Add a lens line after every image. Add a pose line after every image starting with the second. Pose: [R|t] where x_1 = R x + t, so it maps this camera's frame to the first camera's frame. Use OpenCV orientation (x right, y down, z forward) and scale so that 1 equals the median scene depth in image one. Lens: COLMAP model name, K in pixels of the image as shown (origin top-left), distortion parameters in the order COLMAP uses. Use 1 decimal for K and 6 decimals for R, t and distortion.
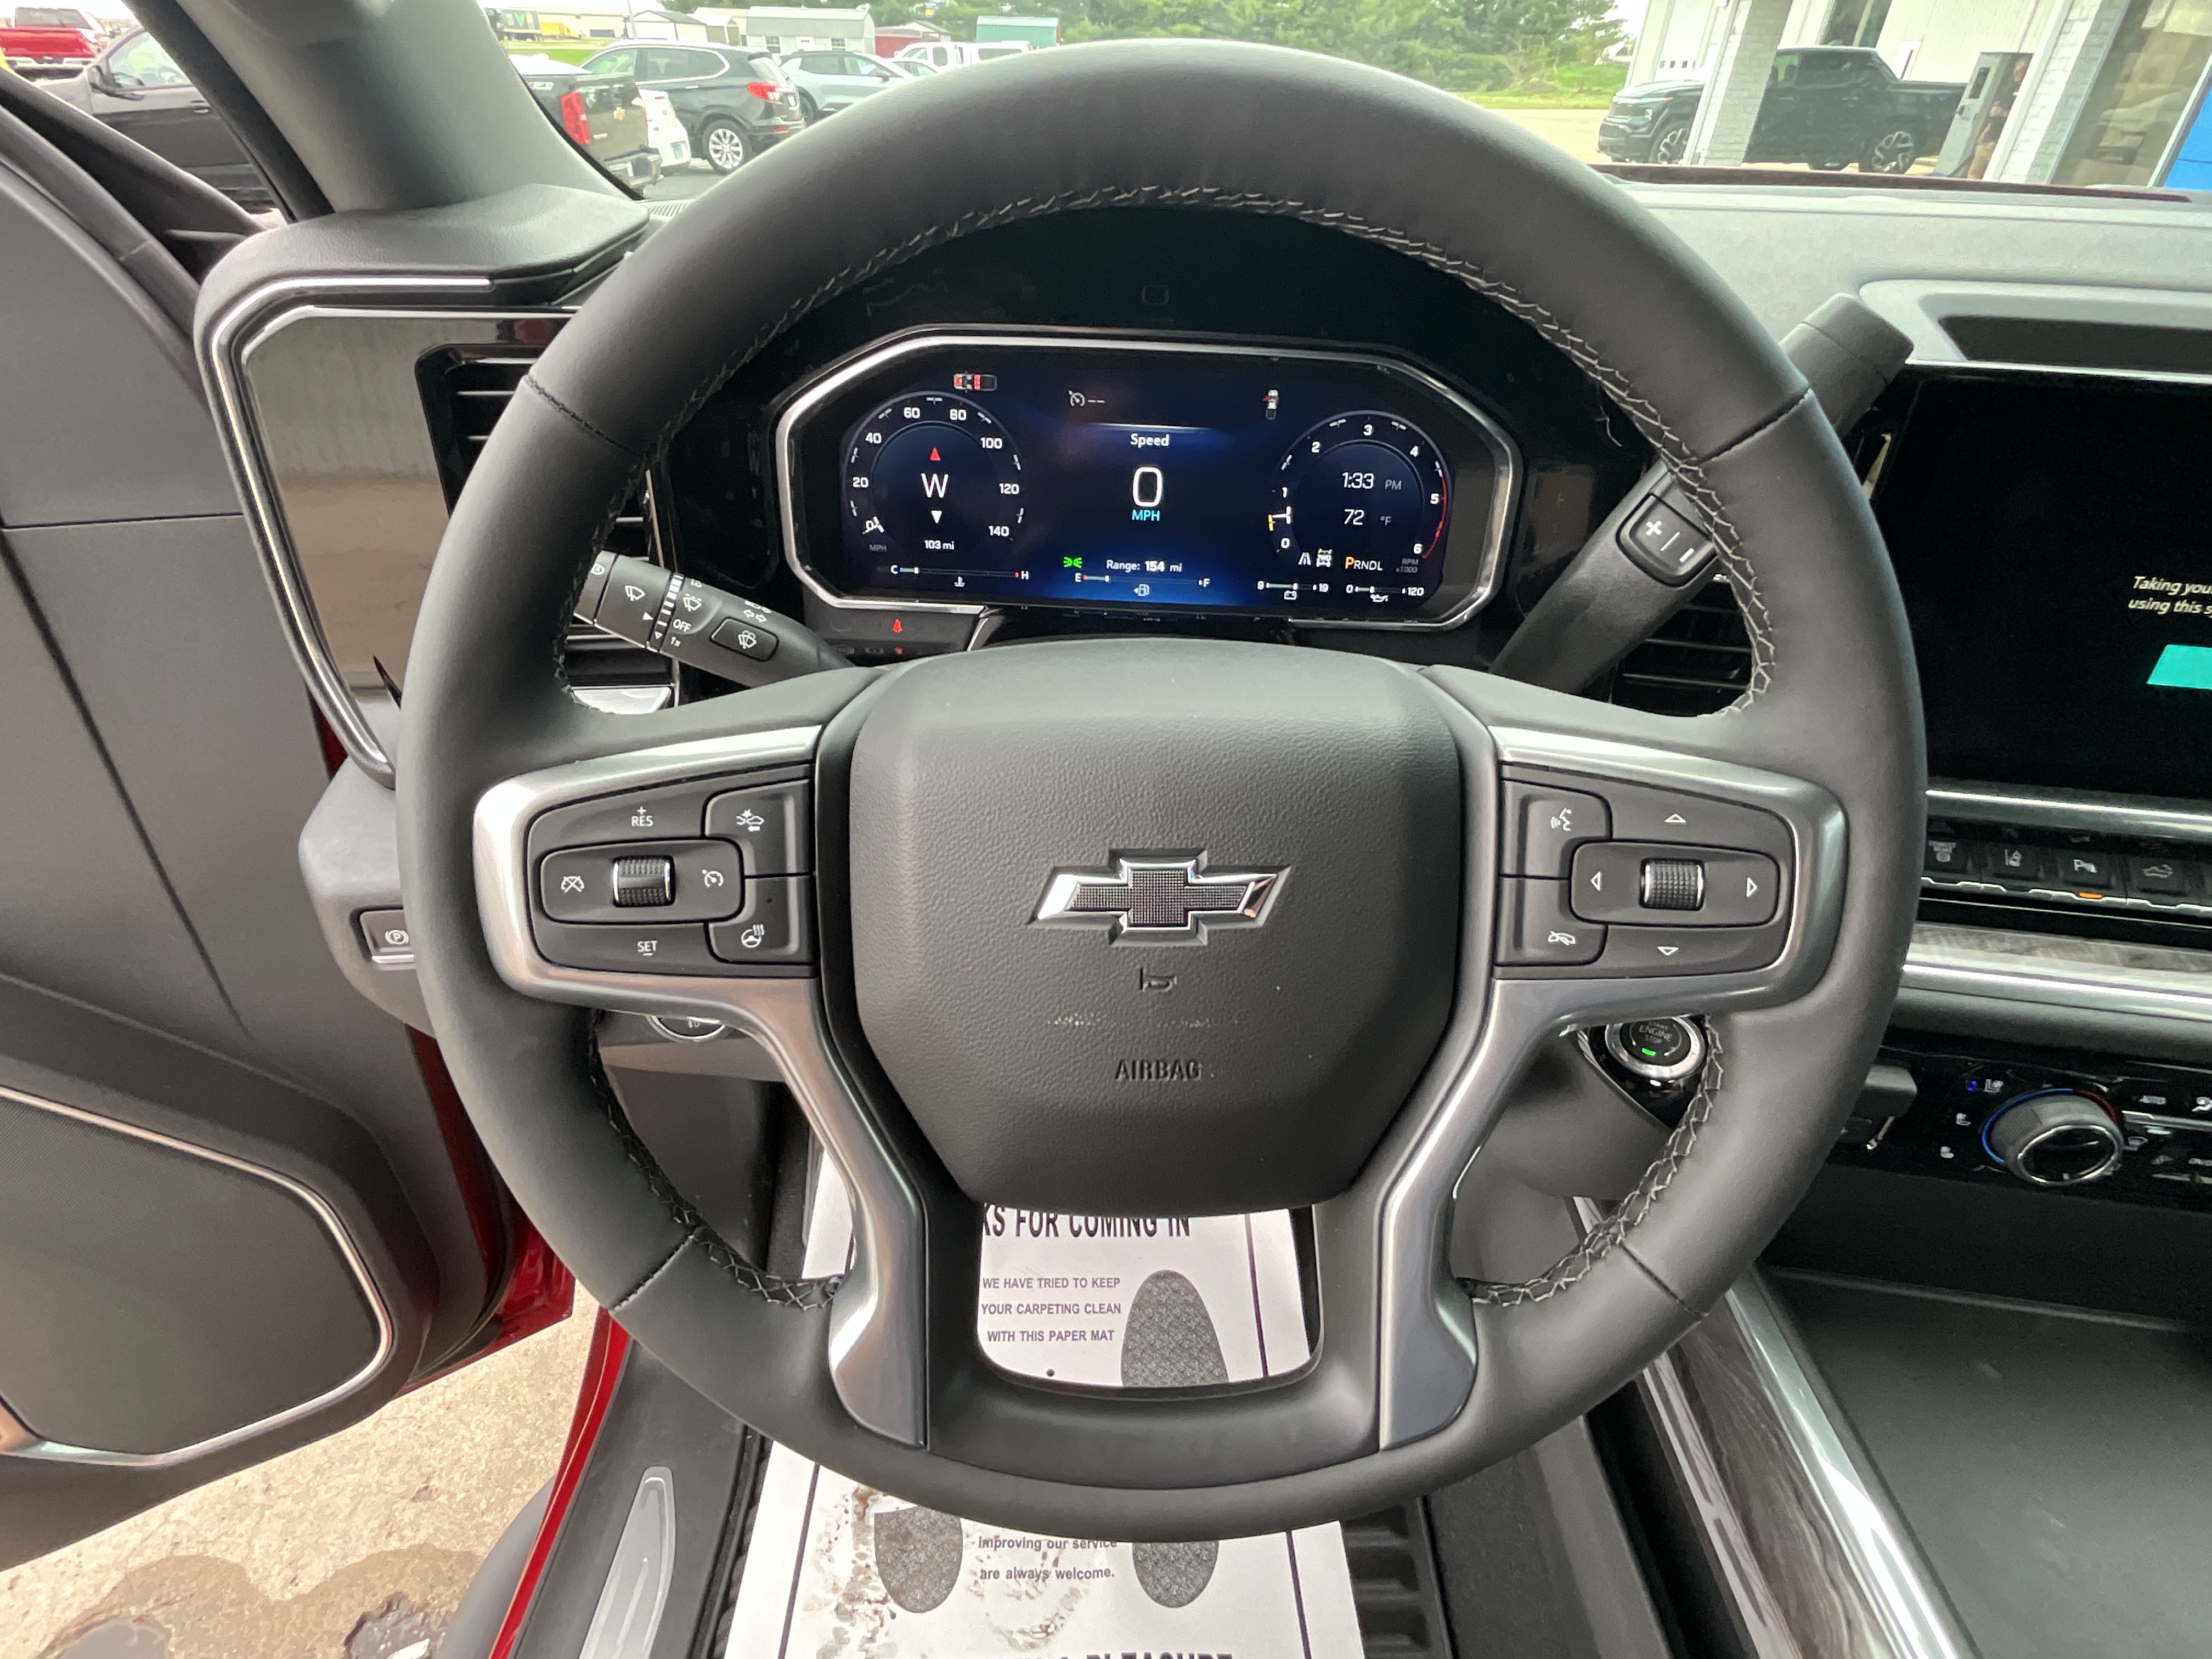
lens RADIAL K [[1085.6, 0, 1112.2], [0, 1085.6, 851.6], [0, 0, 1]] dist [0.002868, 0.001363]
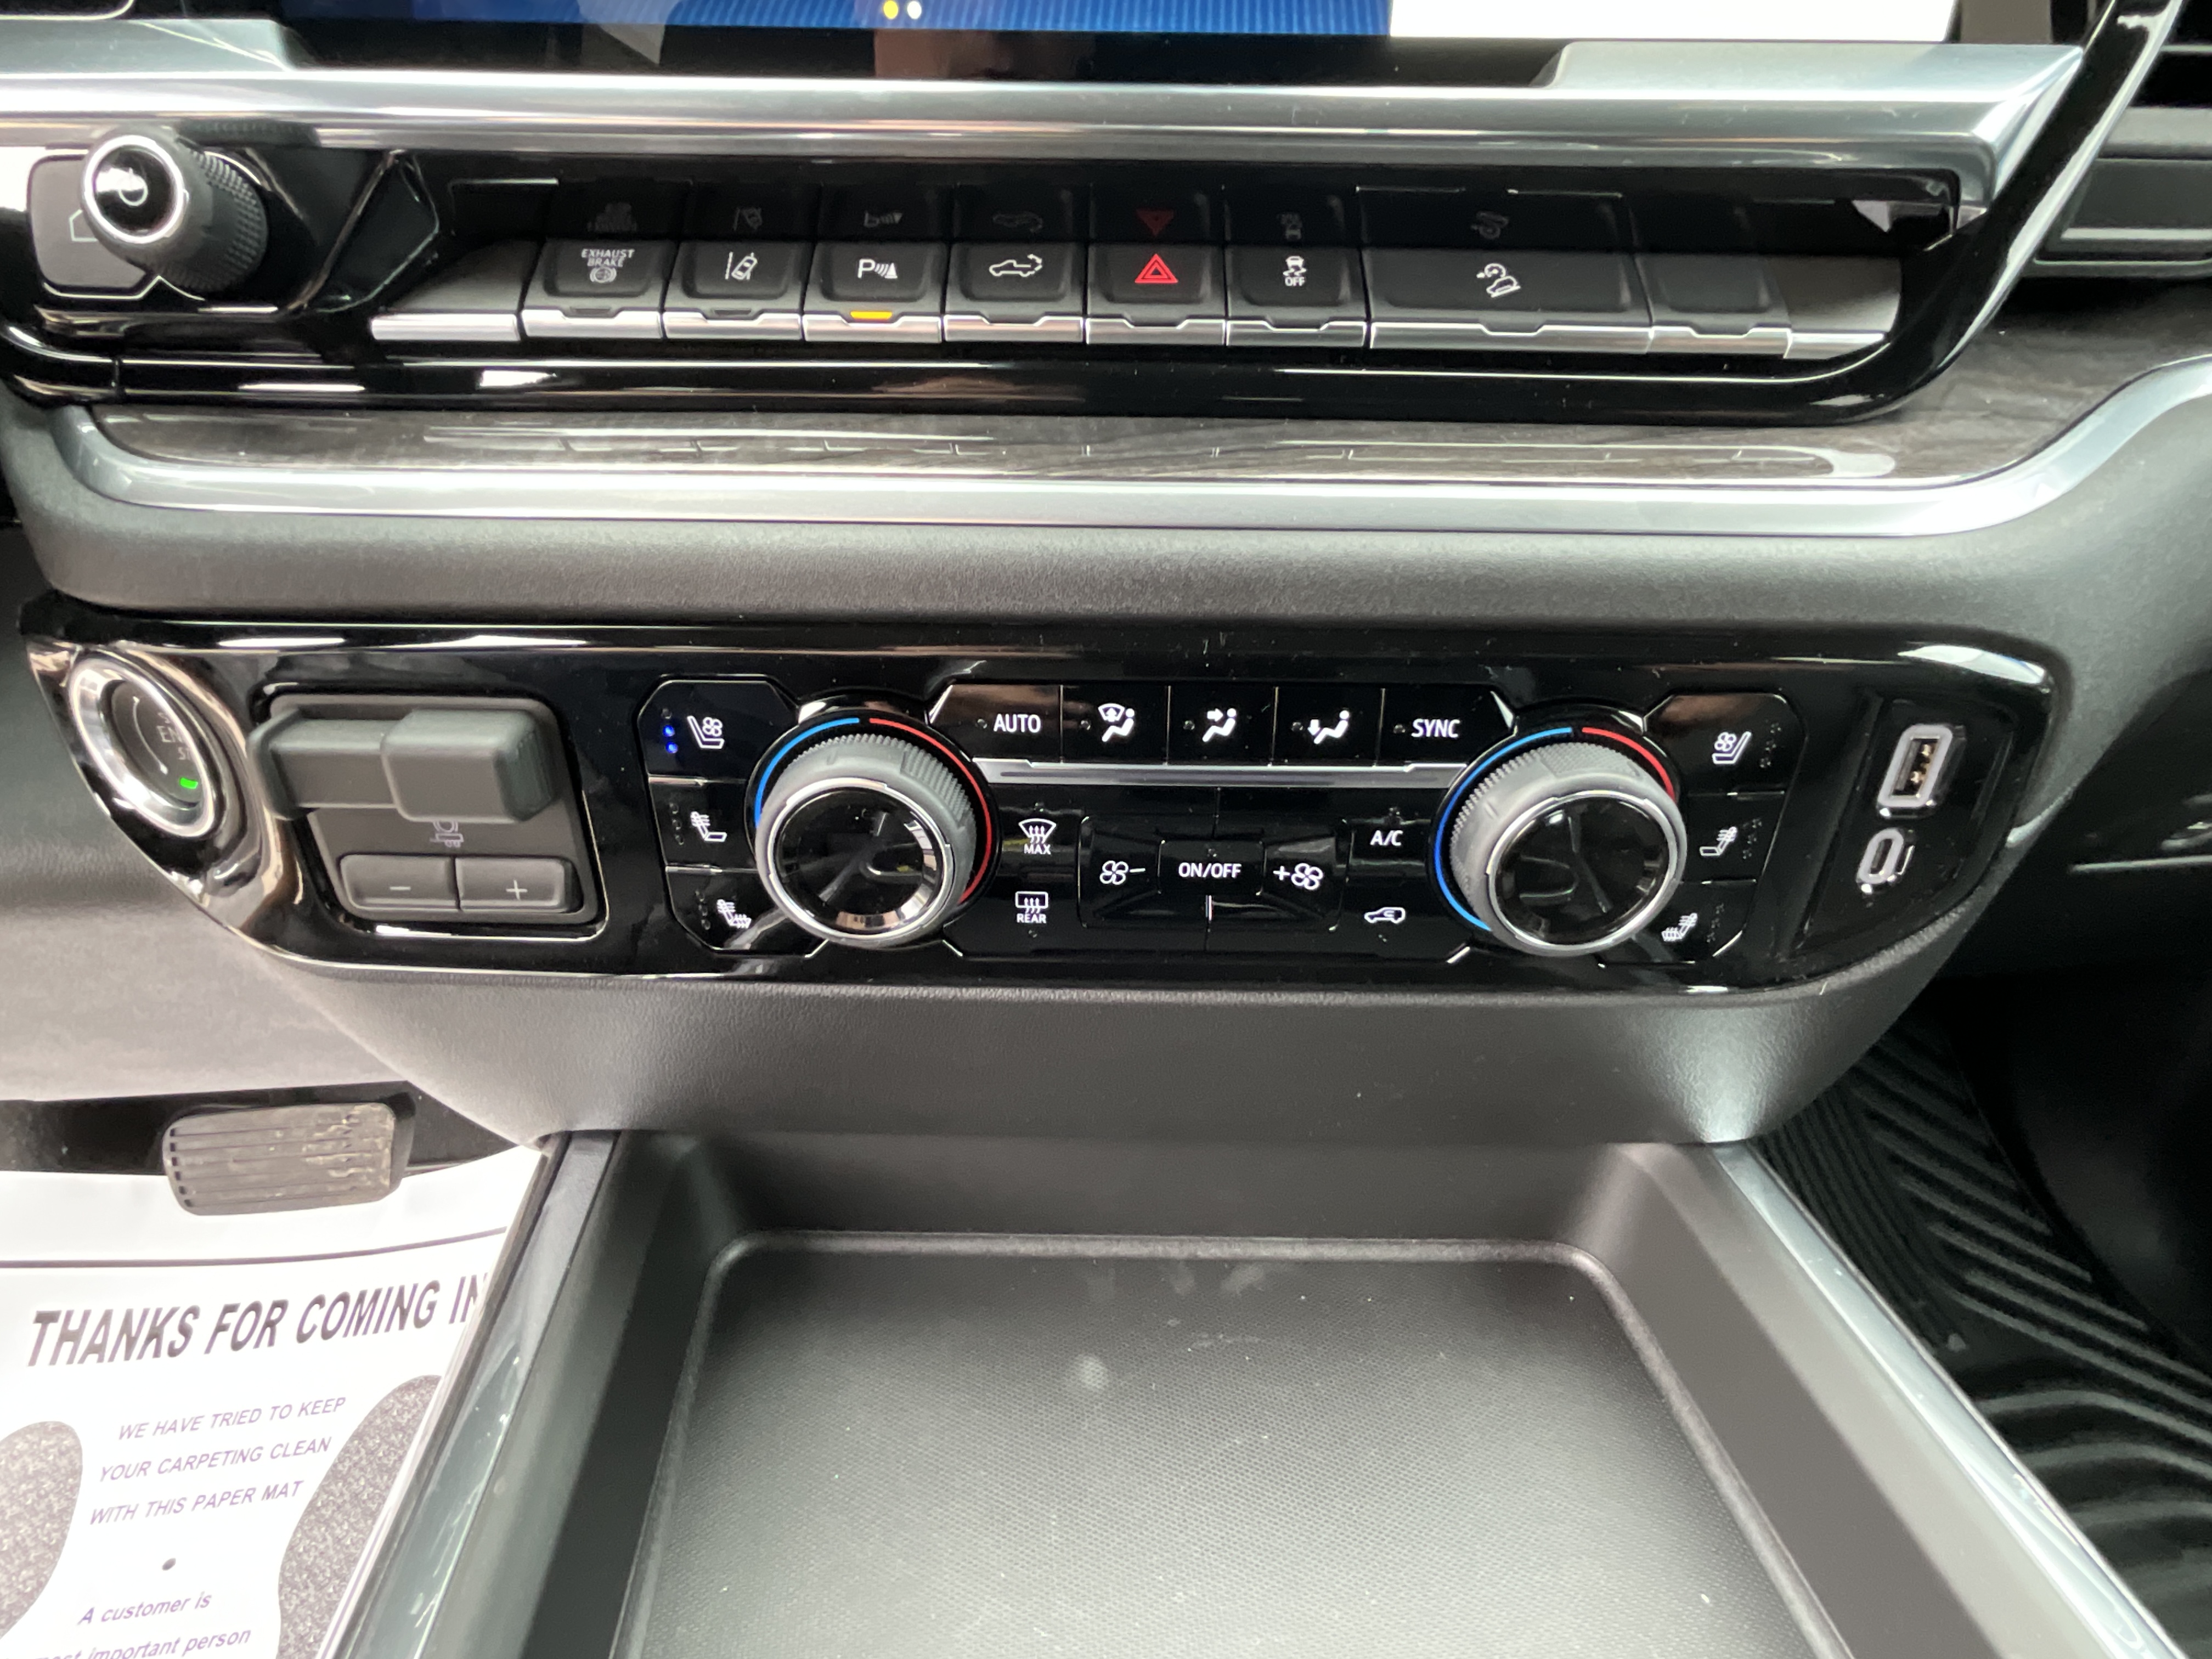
lens RADIAL K [[1085.6, 0, 1110.7], [0, 1085.6, 849.2], [0, 0, 1]] dist [0.002868, 0.001363]
pose [[0.991504, -0.082980, 0.100170, 0.809660], [0.090691, 0.993048, -0.075045, 0.273265], [-0.093246, 0.083492, 0.992136, 0.469506]]
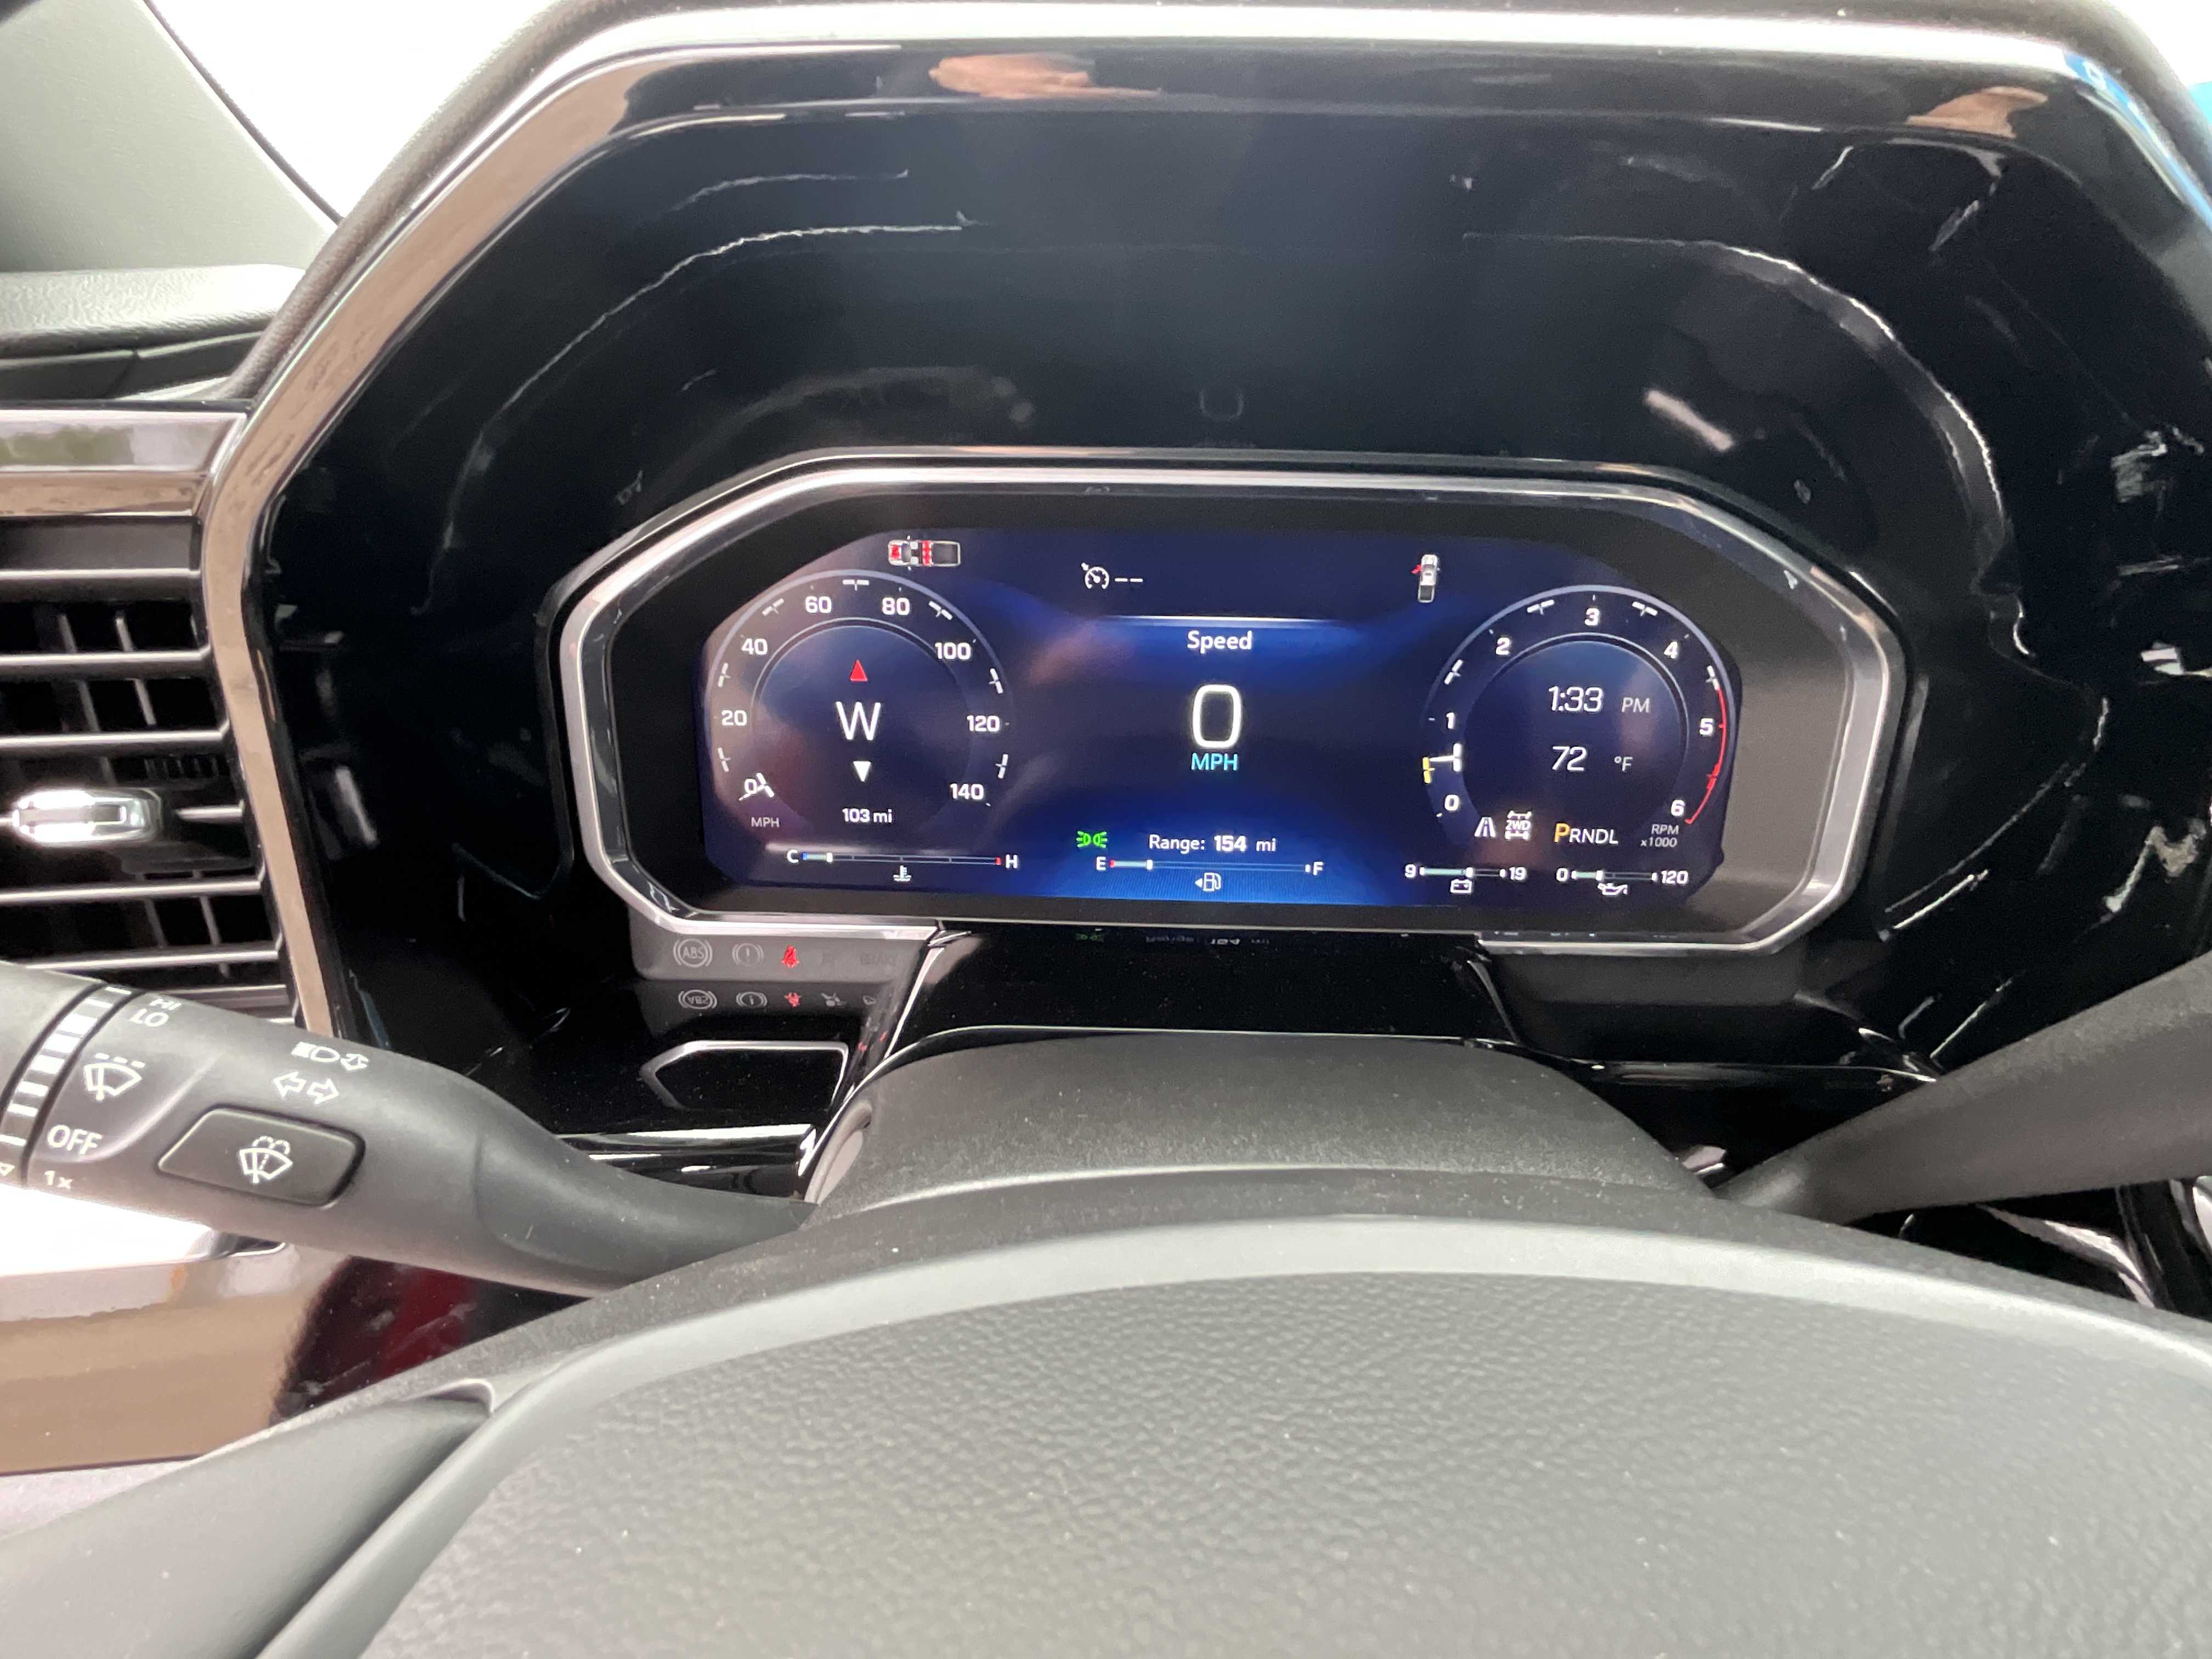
lens RADIAL K [[1085.6, 0, 1111.8], [0, 1085.6, 870.3], [0, 0, 1]] dist [0.002868, 0.001363]
pose [[0.999809, -0.018900, -0.004974, -0.023236], [0.017922, 0.988171, -0.152308, -0.162754], [0.007794, 0.152190, 0.988321, 0.424597]]
